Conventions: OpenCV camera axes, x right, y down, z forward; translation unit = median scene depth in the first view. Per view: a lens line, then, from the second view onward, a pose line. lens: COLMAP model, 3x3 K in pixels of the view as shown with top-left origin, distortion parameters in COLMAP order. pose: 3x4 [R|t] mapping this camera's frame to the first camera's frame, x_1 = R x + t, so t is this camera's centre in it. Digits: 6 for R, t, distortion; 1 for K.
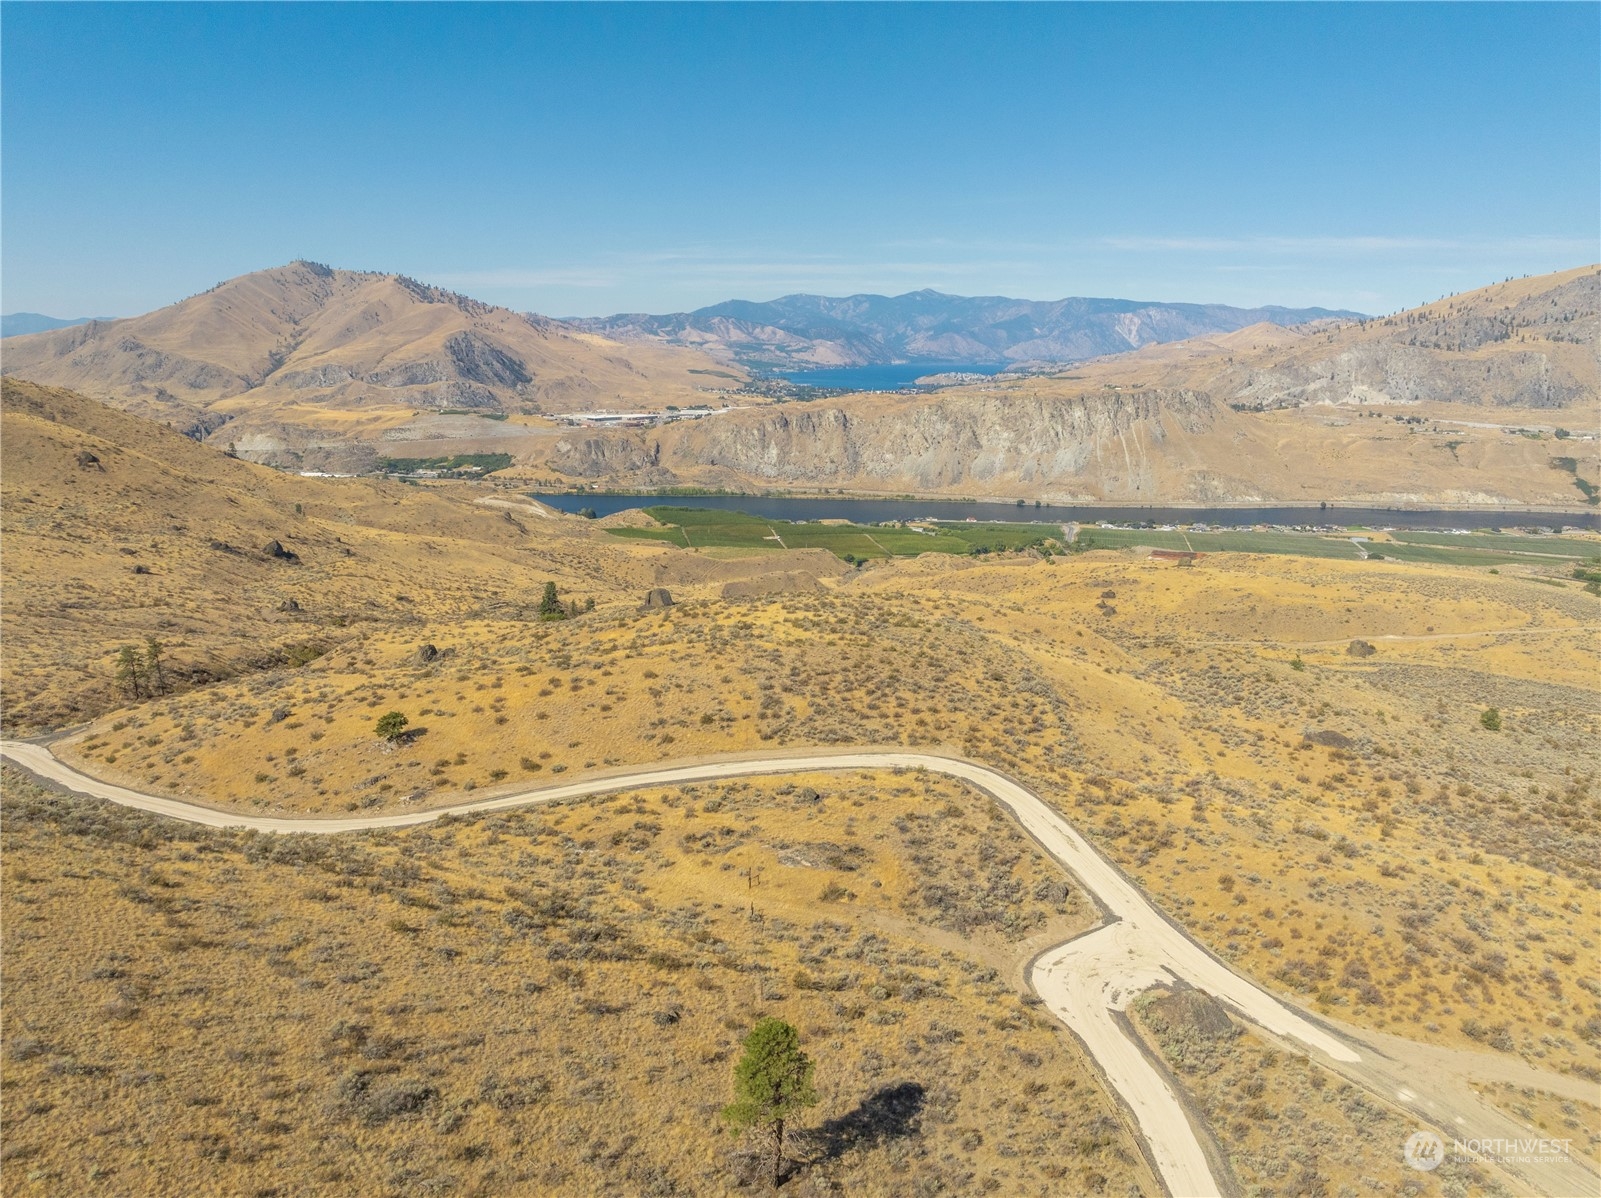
lens RADIAL K [[1128.7, 0, 802.4], [0, 1128.7, 601.2], [0, 0, 1]] dist [-0.039738, 0.003938]
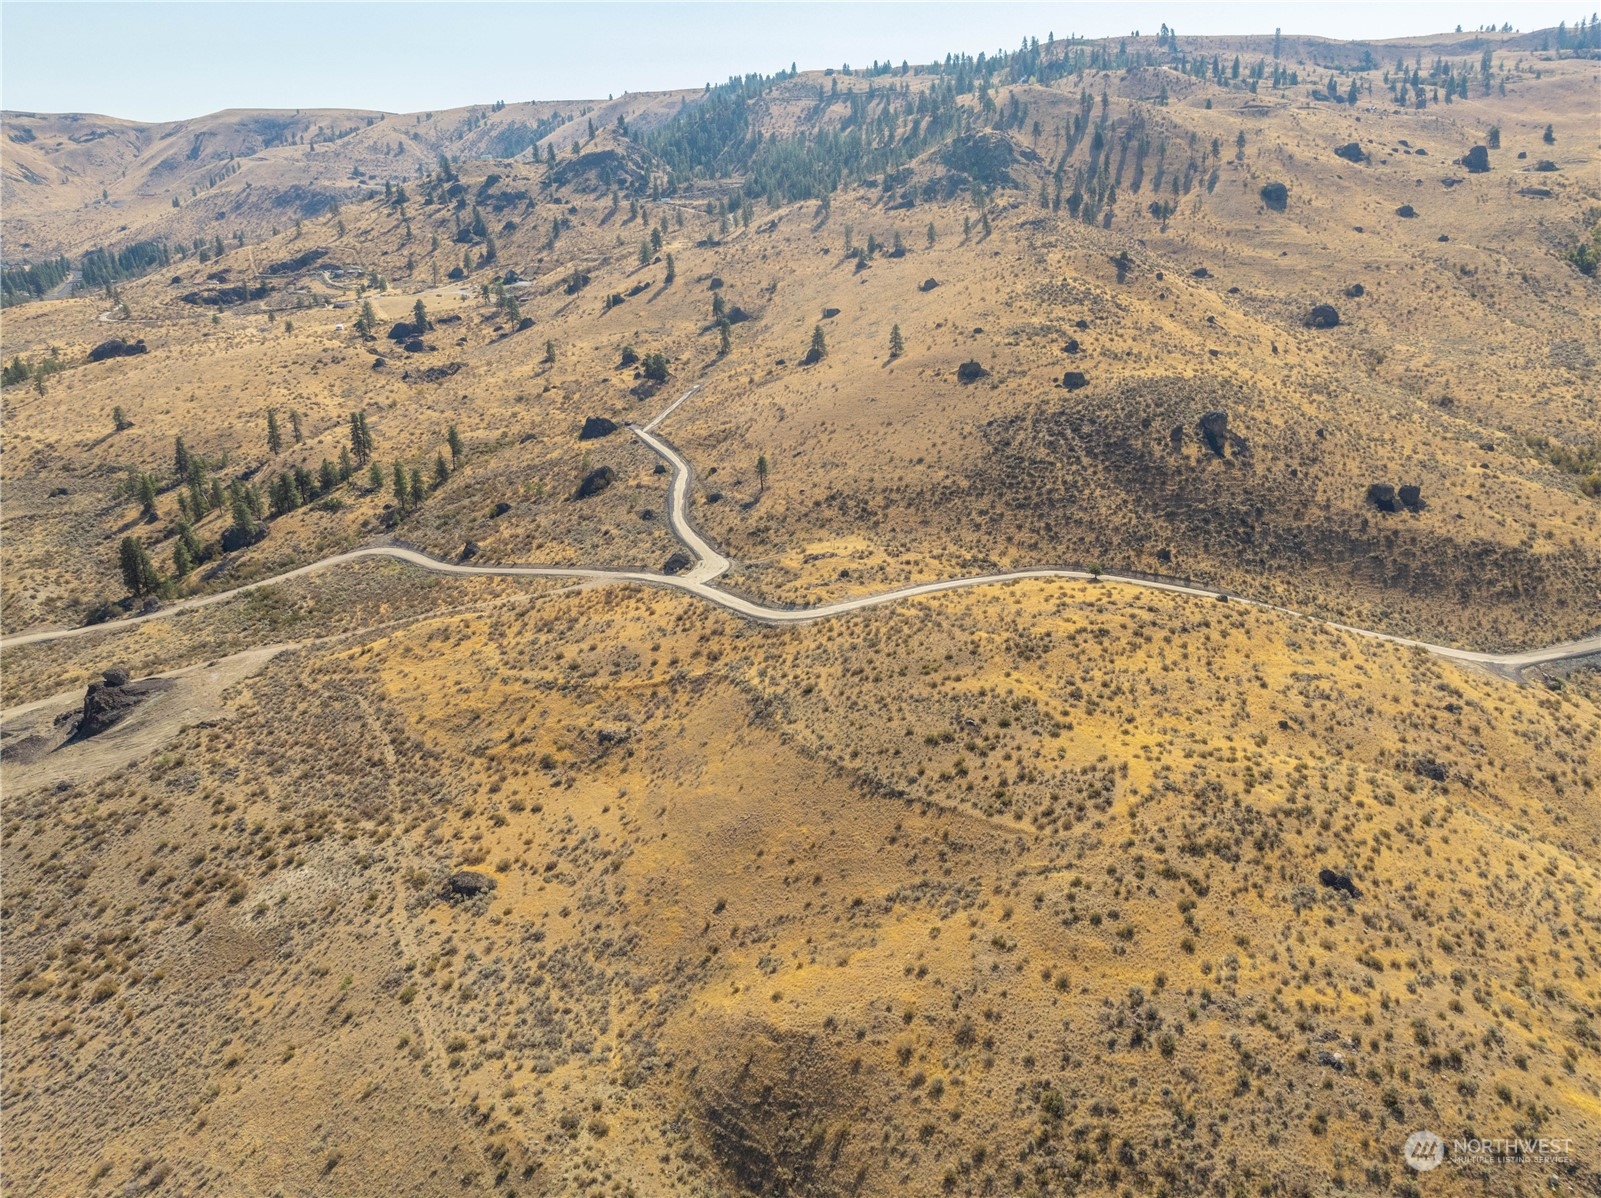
lens RADIAL K [[1128.7, 0, 804.6], [0, 1128.7, 595.5], [0, 0, 1]] dist [-0.039738, 0.003938]
pose [[-0.934772, 0.112368, -0.337009, 0.041473], [-0.078584, 0.859750, 0.504634, -0.044407], [0.346448, 0.498201, -0.794839, 0.139943]]
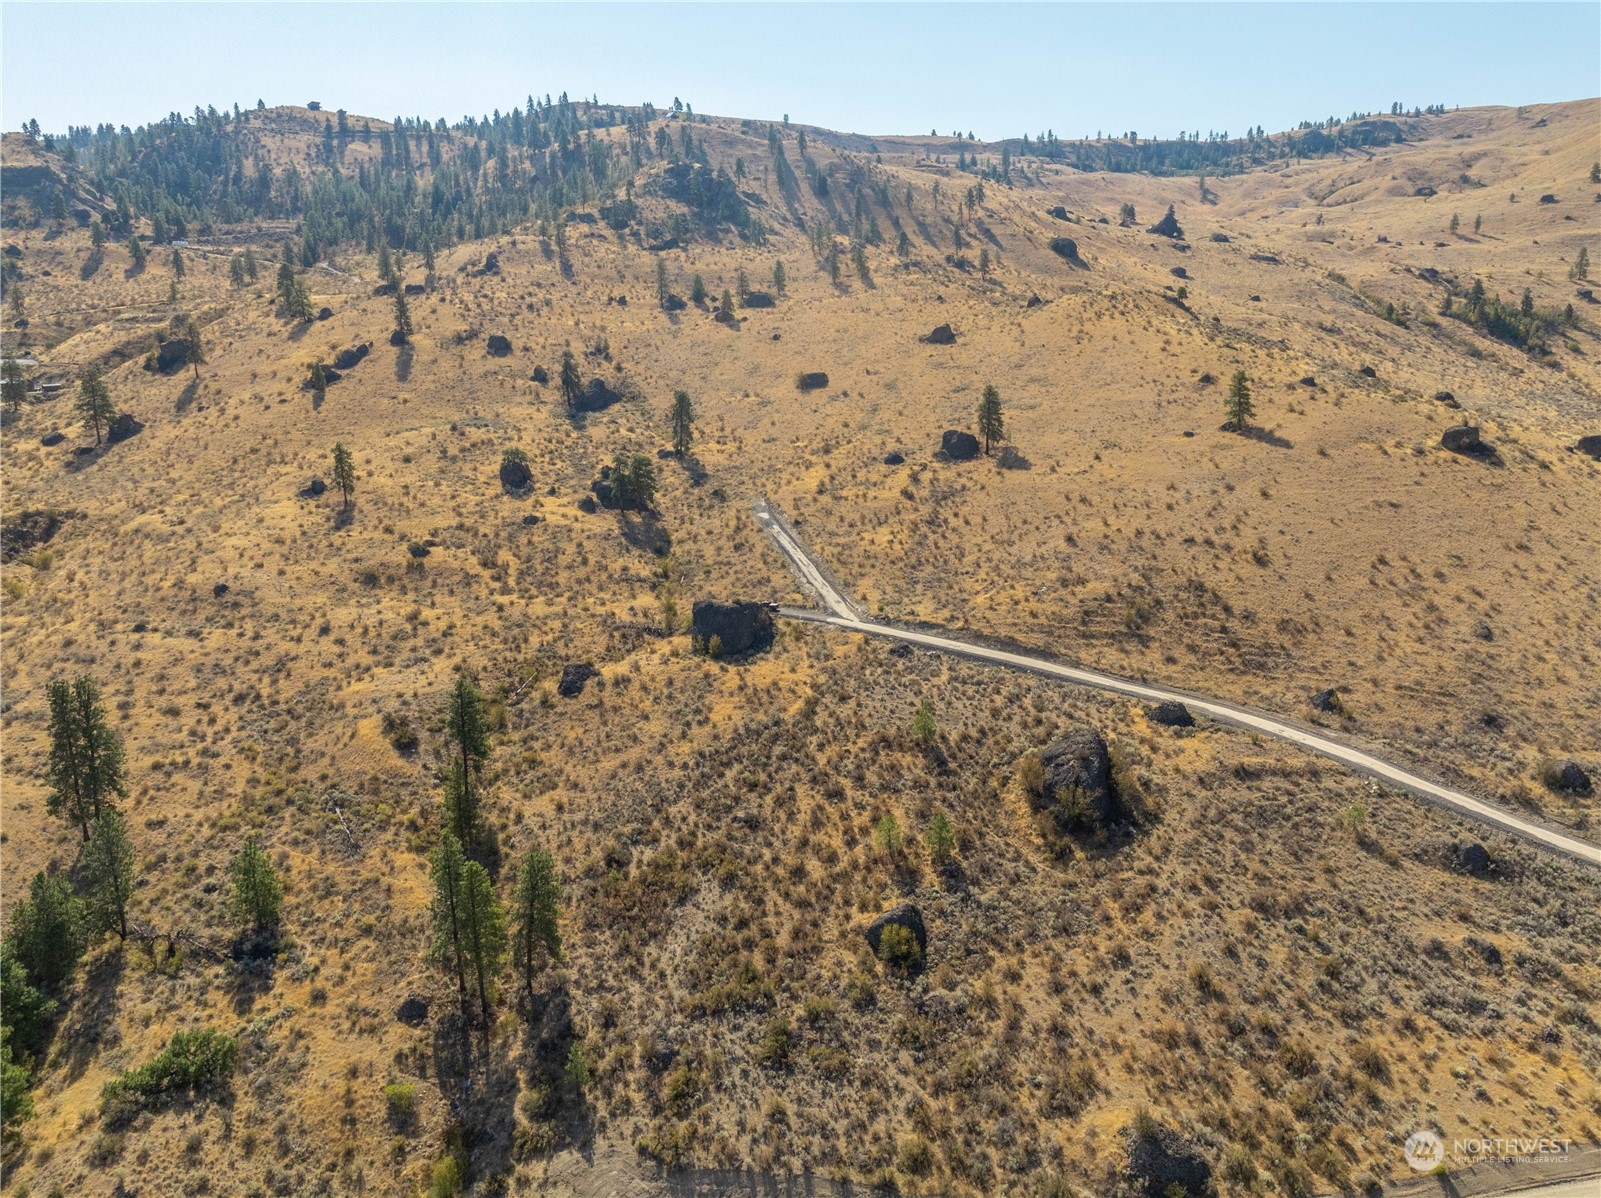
lens RADIAL K [[1128.7, 0, 802.7], [0, 1128.7, 596.4], [0, 0, 1]] dist [-0.039738, 0.003938]
pose [[-0.579709, 0.175571, -0.795683, 0.064537], [-0.185806, 0.922299, 0.338881, -0.004073], [0.793356, 0.344295, -0.502043, 0.018354]]
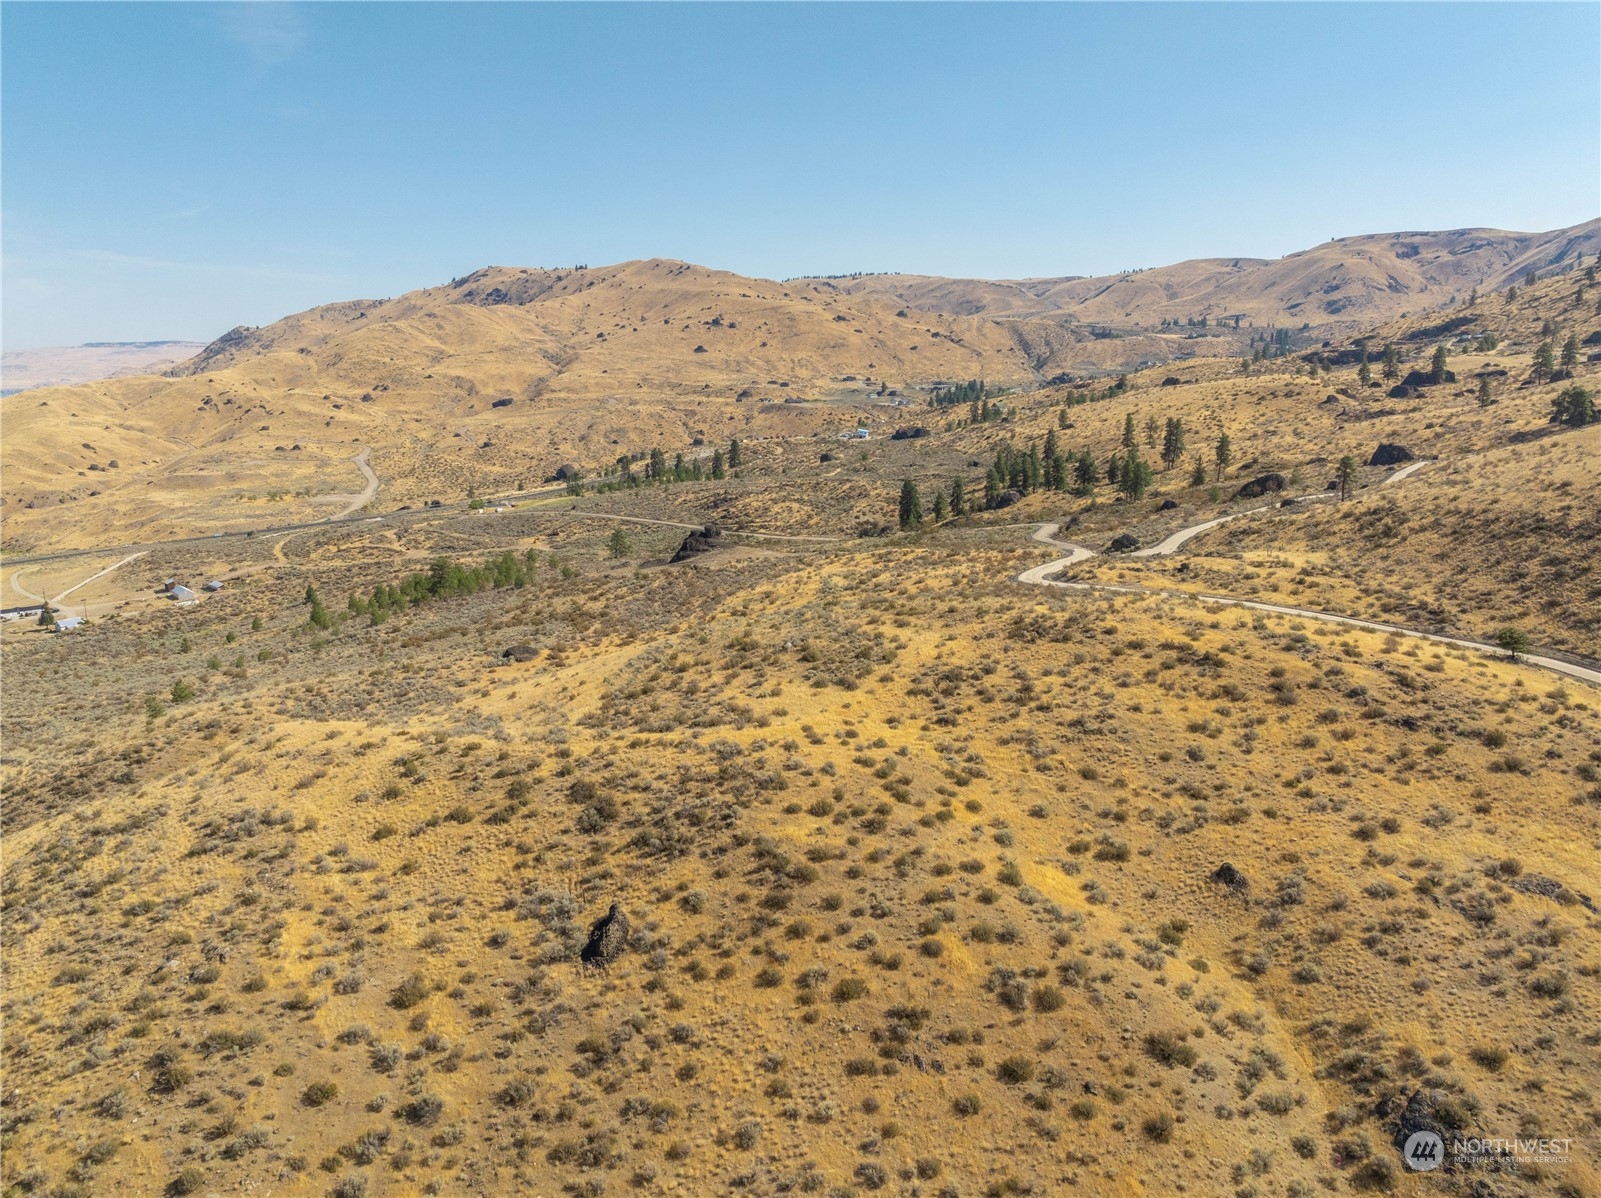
lens RADIAL K [[1128.7, 0, 804.7], [0, 1128.7, 601.5], [0, 0, 1]] dist [-0.039738, 0.003938]
pose [[-0.712465, -0.153594, 0.684692, -0.035291], [0.151638, 0.918995, 0.363943, -0.021689], [-0.685128, 0.363122, -0.631460, 0.122006]]
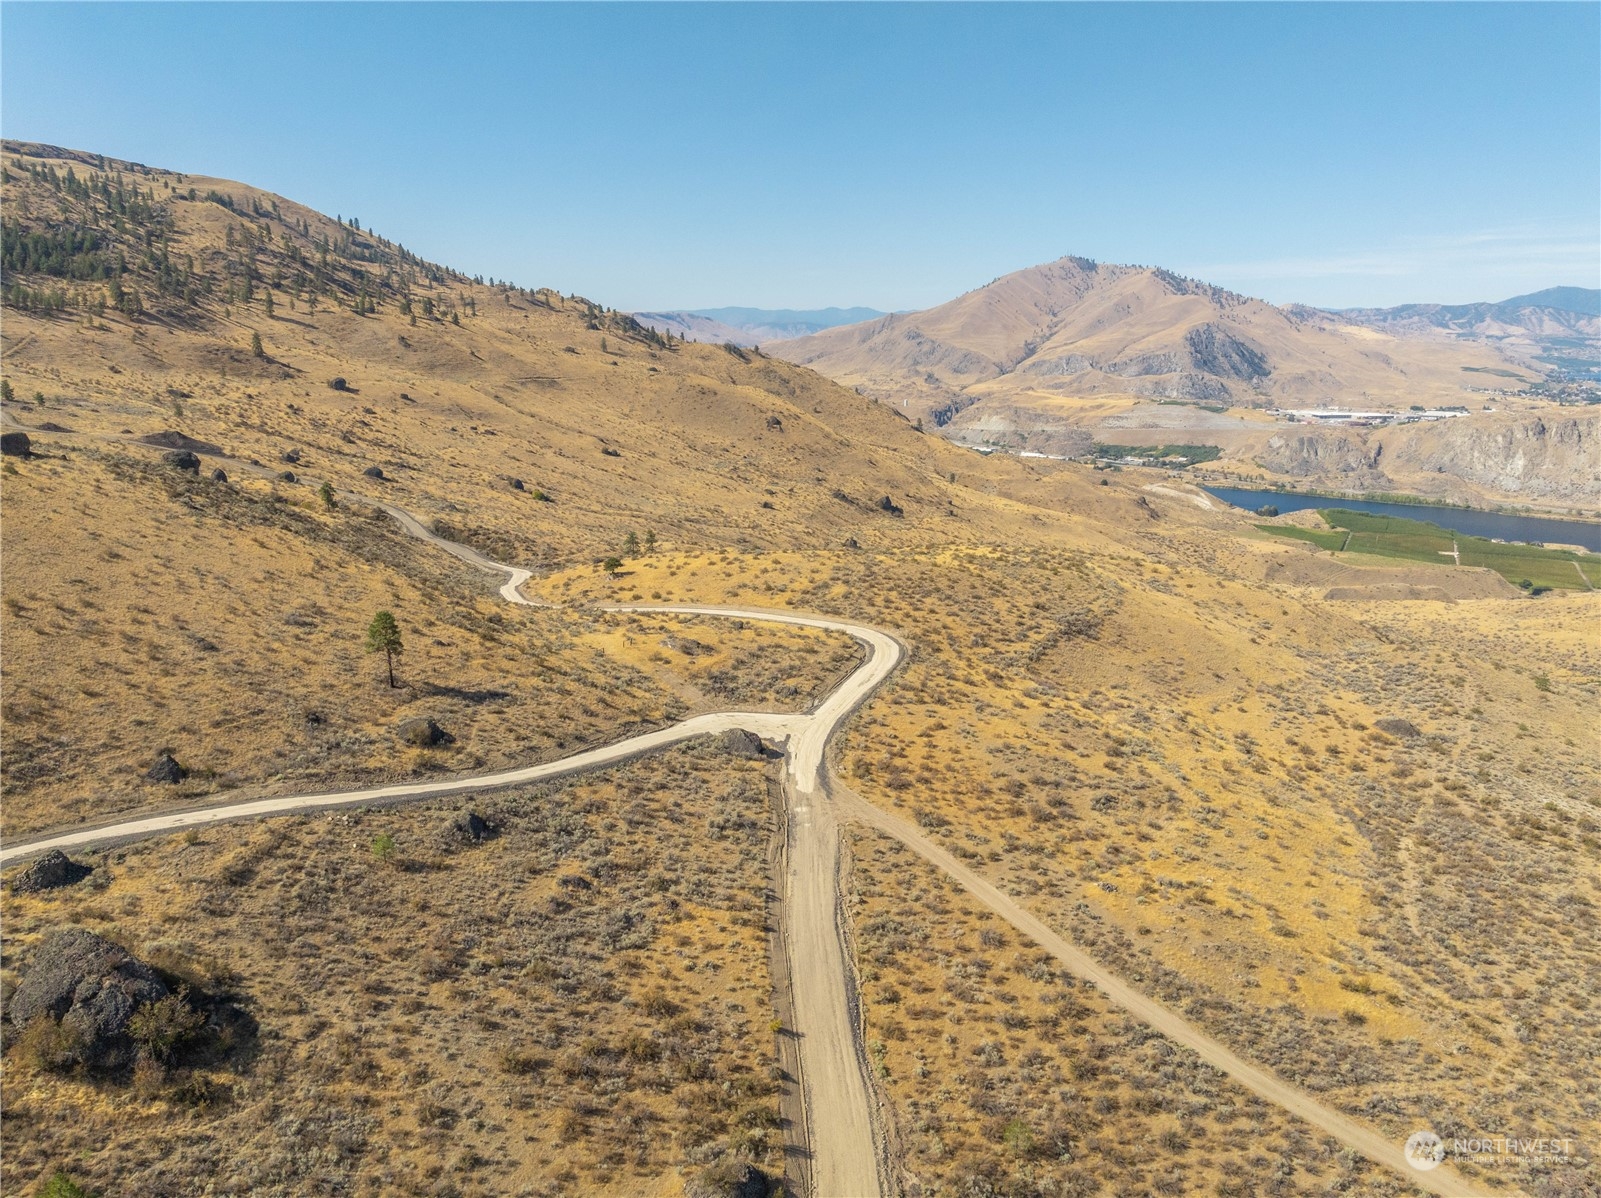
lens RADIAL K [[1128.7, 0, 802.3], [0, 1128.7, 598.9], [0, 0, 1]] dist [-0.039738, 0.003938]
pose [[0.796766, 0.134574, -0.589113, 0.051908], [-0.131488, 0.990138, 0.048347, 0.002589], [0.589809, 0.038940, 0.806603, -0.010844]]
